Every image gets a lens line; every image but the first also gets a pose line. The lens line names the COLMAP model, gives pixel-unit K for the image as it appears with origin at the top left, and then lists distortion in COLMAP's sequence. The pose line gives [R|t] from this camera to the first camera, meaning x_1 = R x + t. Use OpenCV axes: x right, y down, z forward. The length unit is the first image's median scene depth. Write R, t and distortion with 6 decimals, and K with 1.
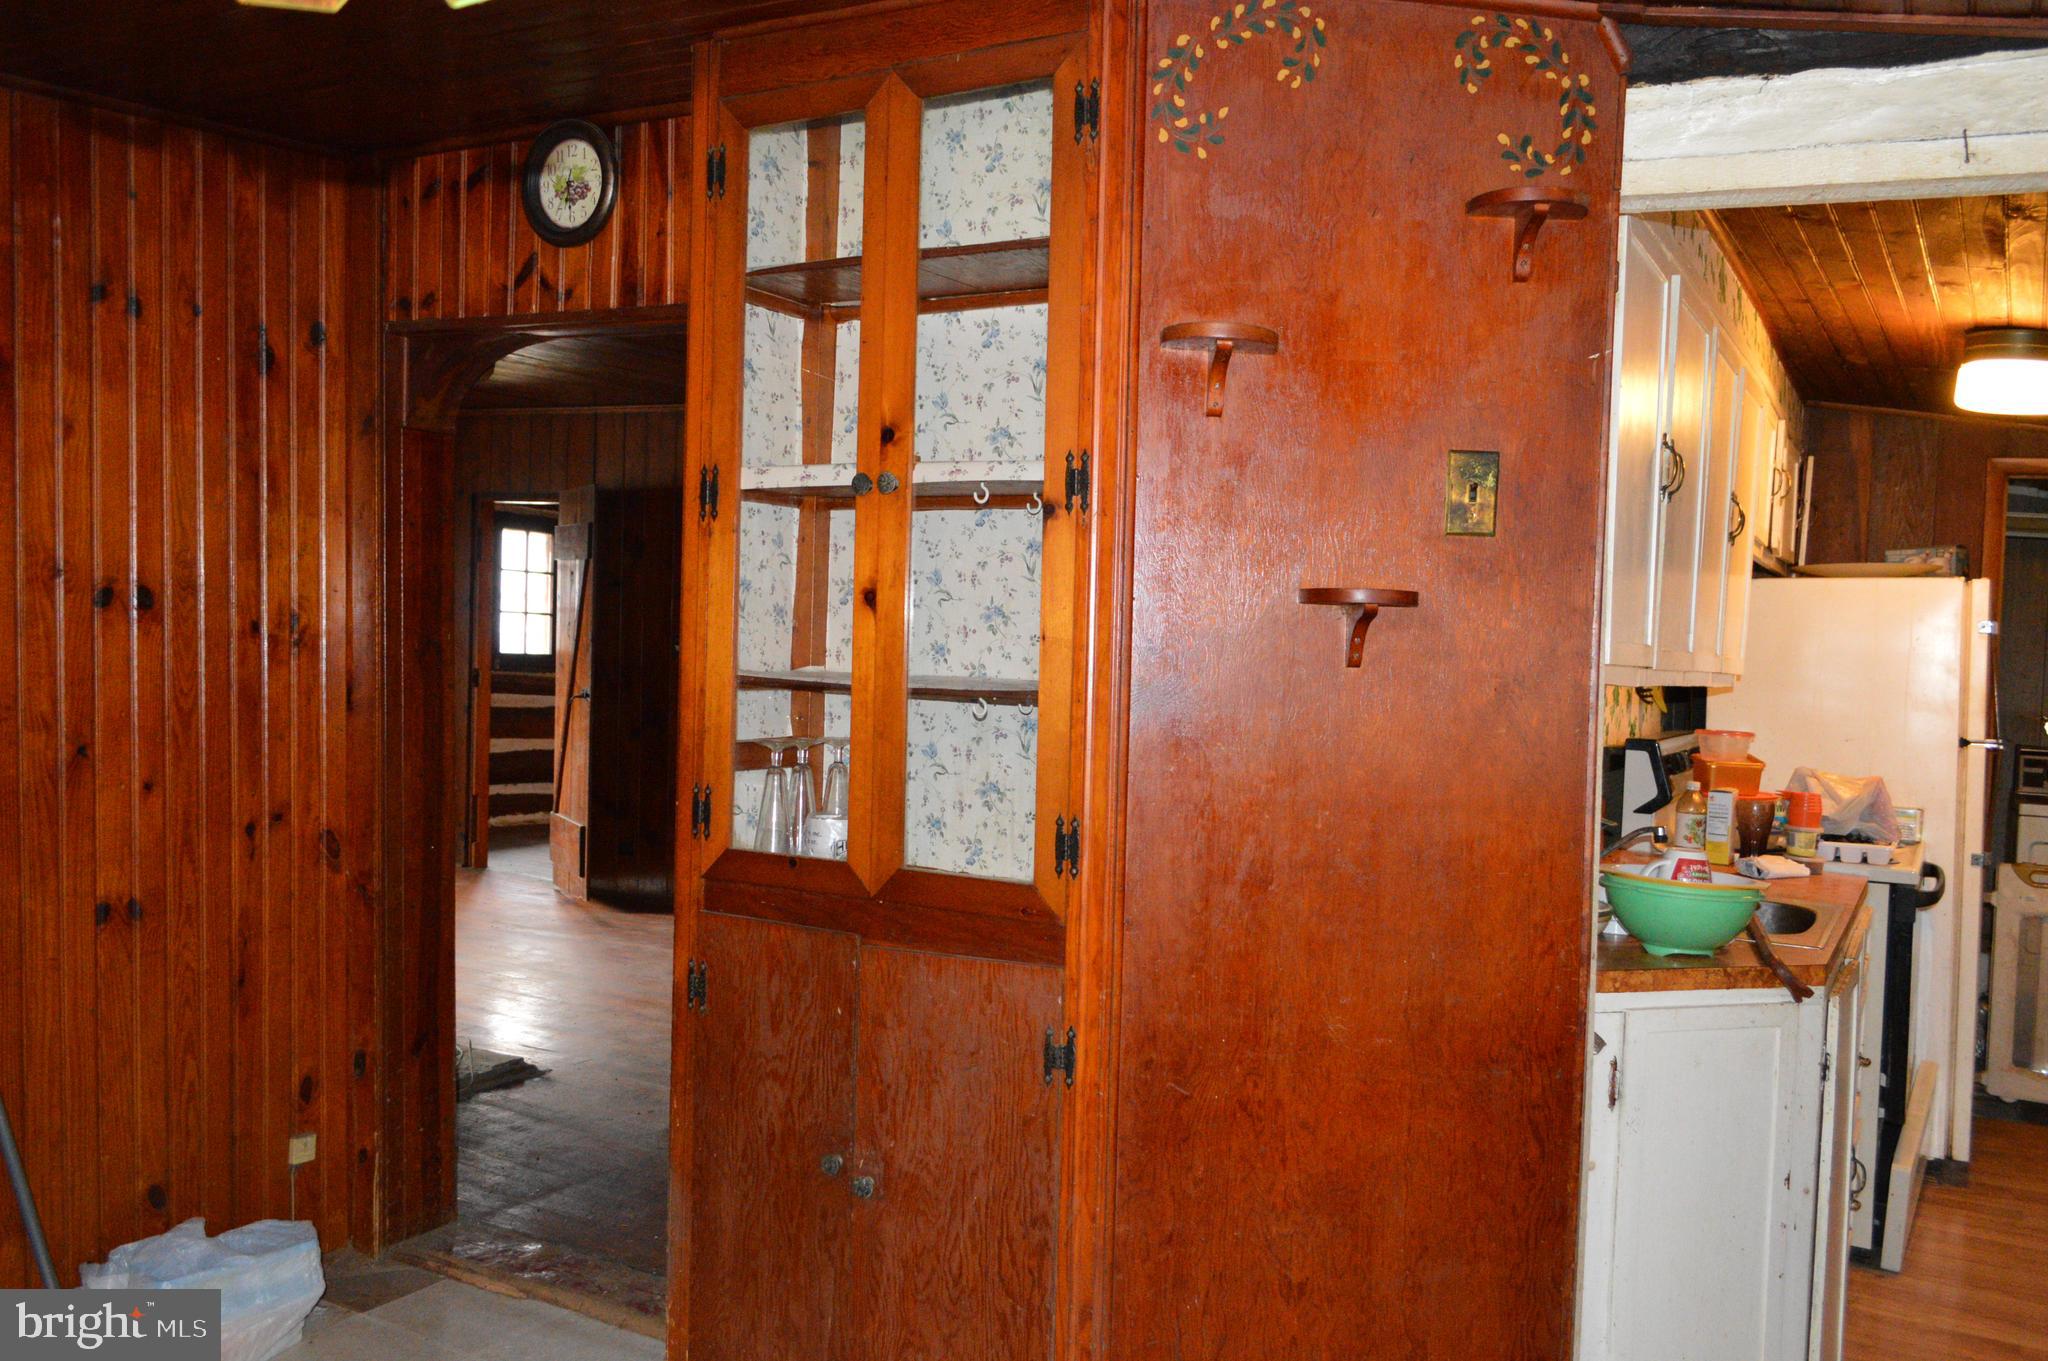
lens RADIAL K [[1623.4, 0, 1030.1], [0, 1623.4, 695.3], [0, 0, 1]] dist [-0.013874, 0.008943]
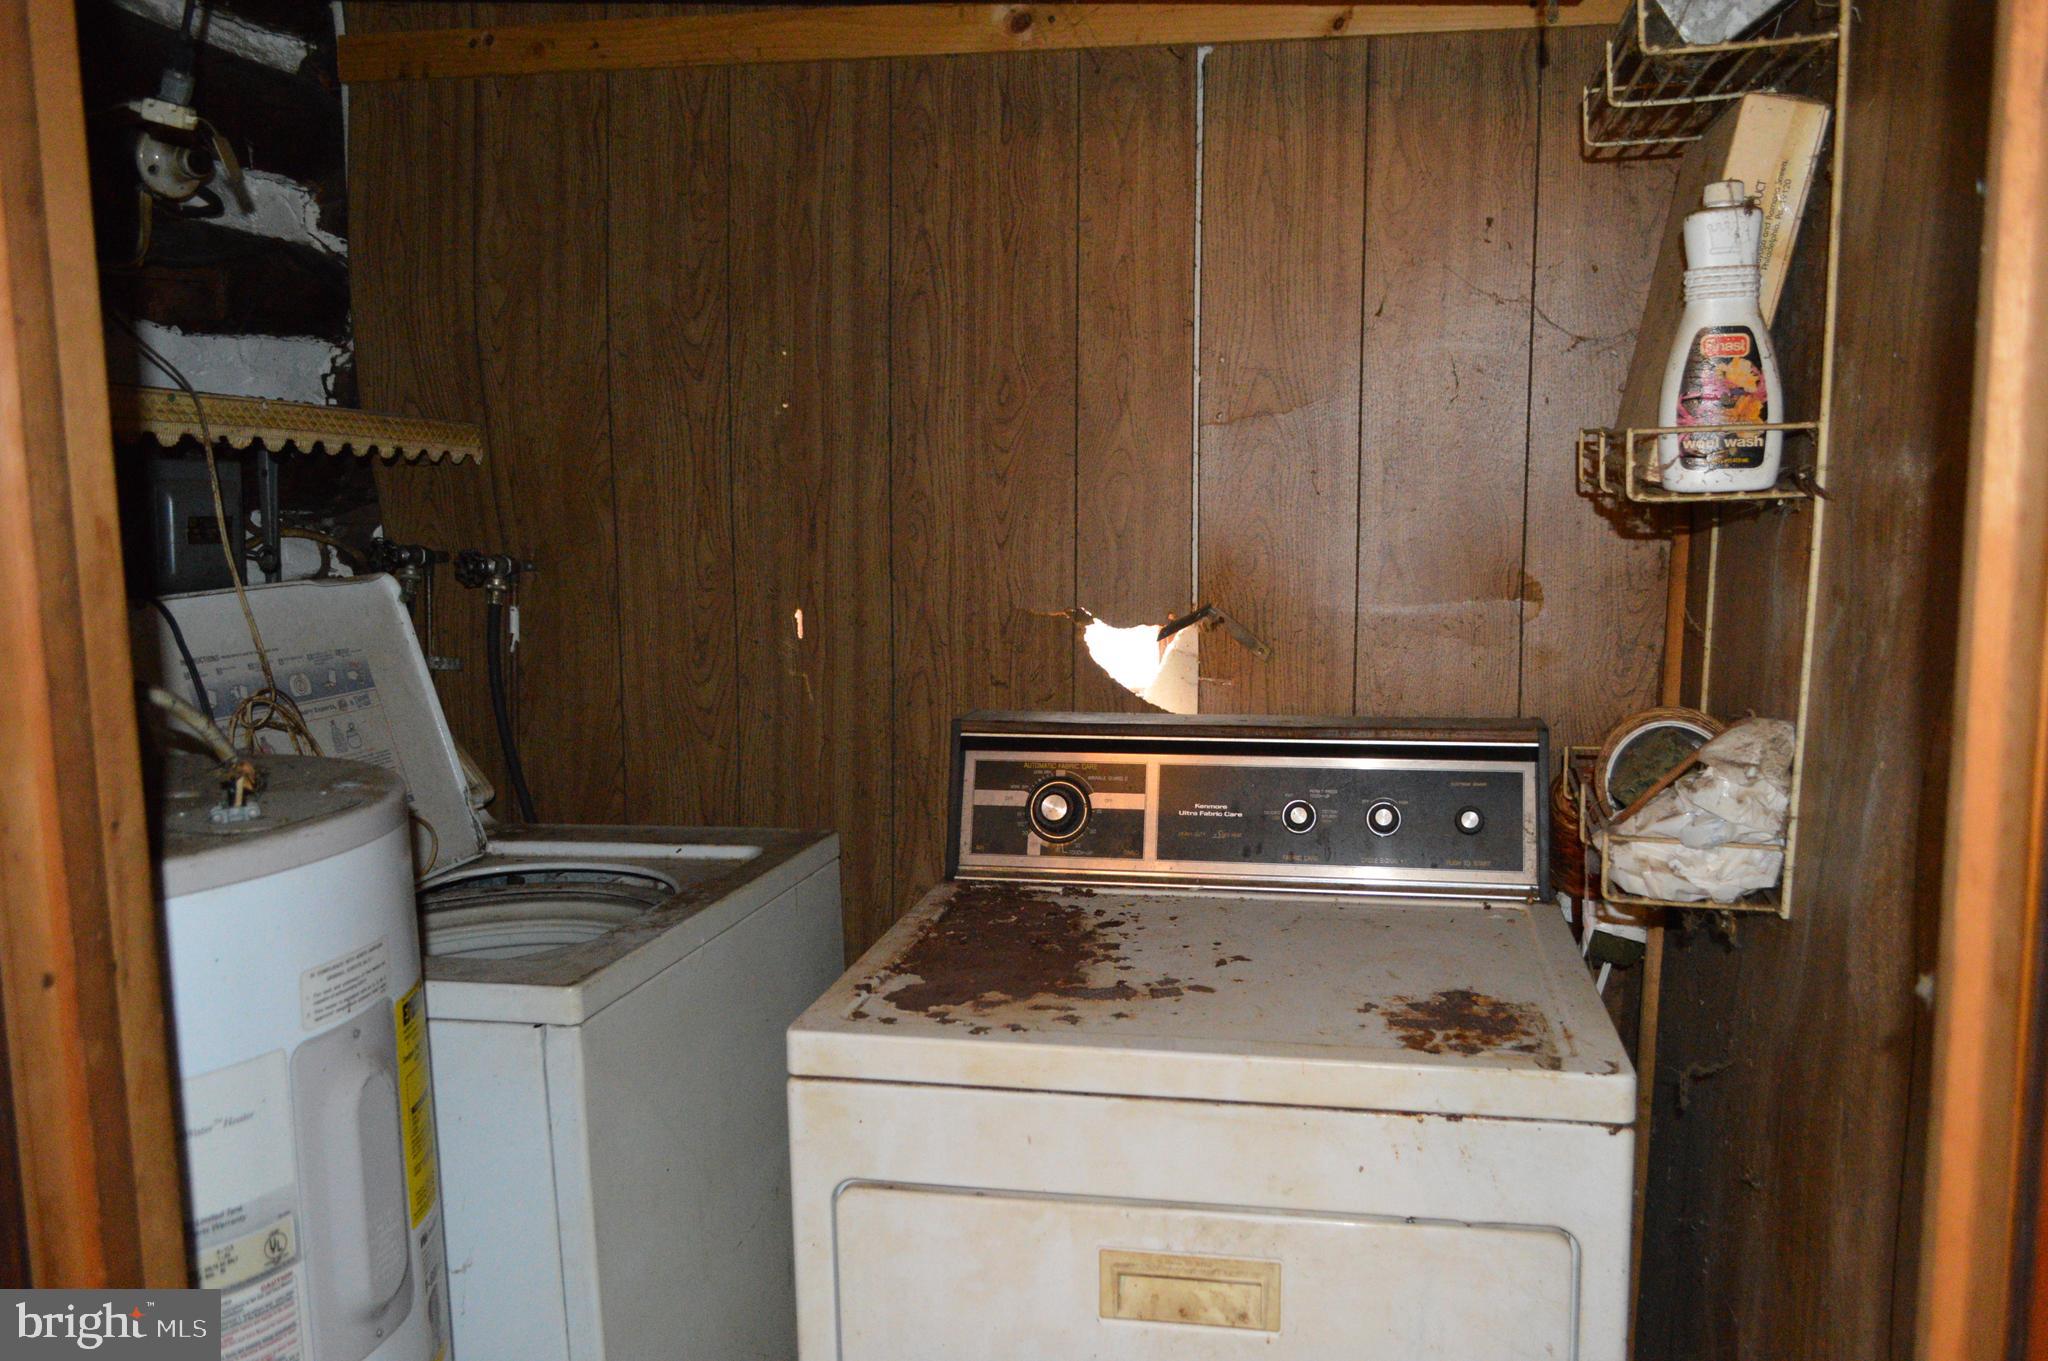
lens RADIAL K [[1623.4, 0, 1030.1], [0, 1623.4, 695.3], [0, 0, 1]] dist [-0.013874, 0.008943]
pose [[0.954085, -0.088760, 0.286083, 0.751149], [0.057913, 0.991727, 0.114554, -0.012130], [-0.293884, -0.092727, 0.951333, 0.981030]]
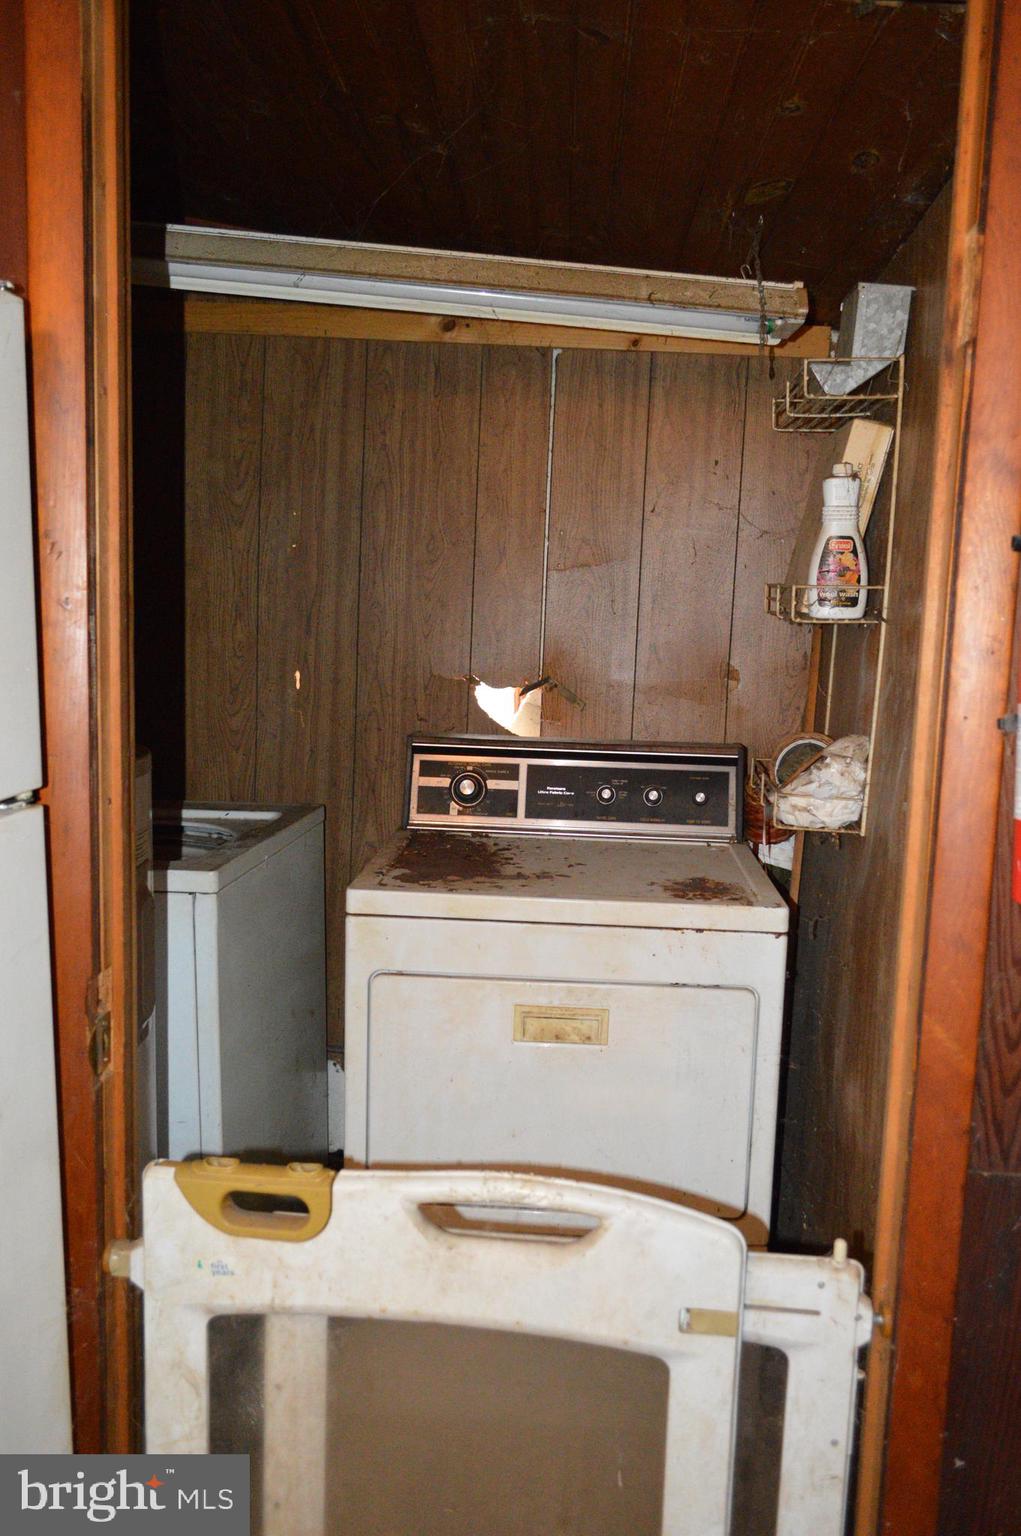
lens RADIAL K [[1217.5, 0, 510.5], [0, 1217.5, 768.0], [0, 0, 1]] dist [-0.013874, 0.008943]
pose [[0.906728, -0.065174, 0.416650, 0.663855], [0.015483, 0.992464, 0.121551, -0.009517], [-0.421432, -0.103762, 0.900904, 0.874577]]
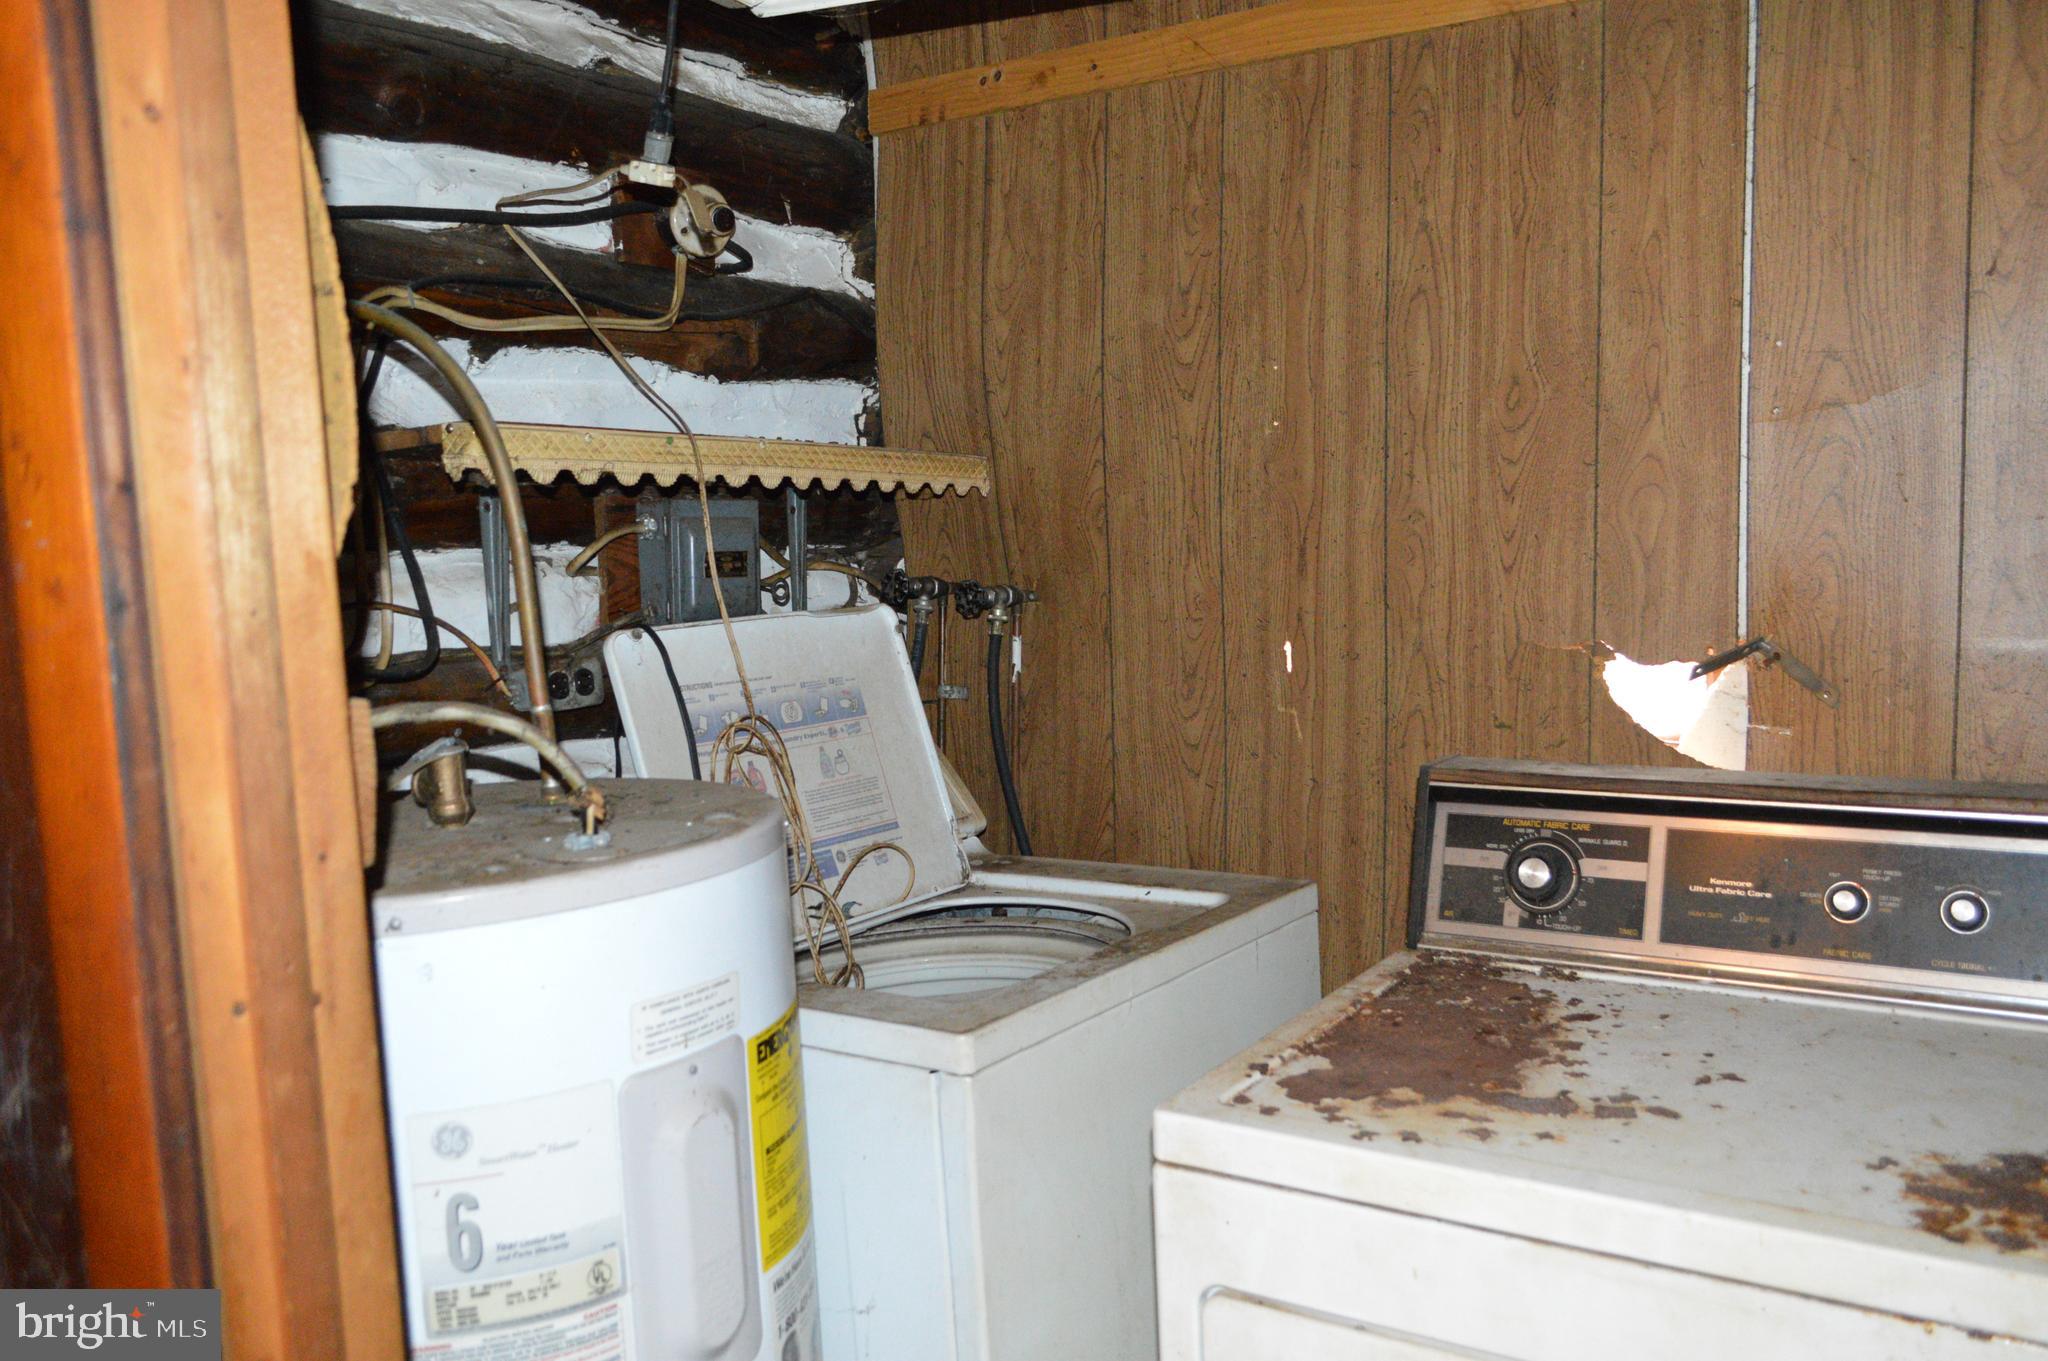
lens RADIAL K [[1623.4, 0, 1030.1], [0, 1623.4, 695.3], [0, 0, 1]] dist [-0.013874, 0.008943]
pose [[0.992755, -0.066726, -0.099929, 0.802762], [0.073958, 0.994766, 0.070506, -0.007870], [0.094701, -0.077386, 0.992493, 1.010824]]
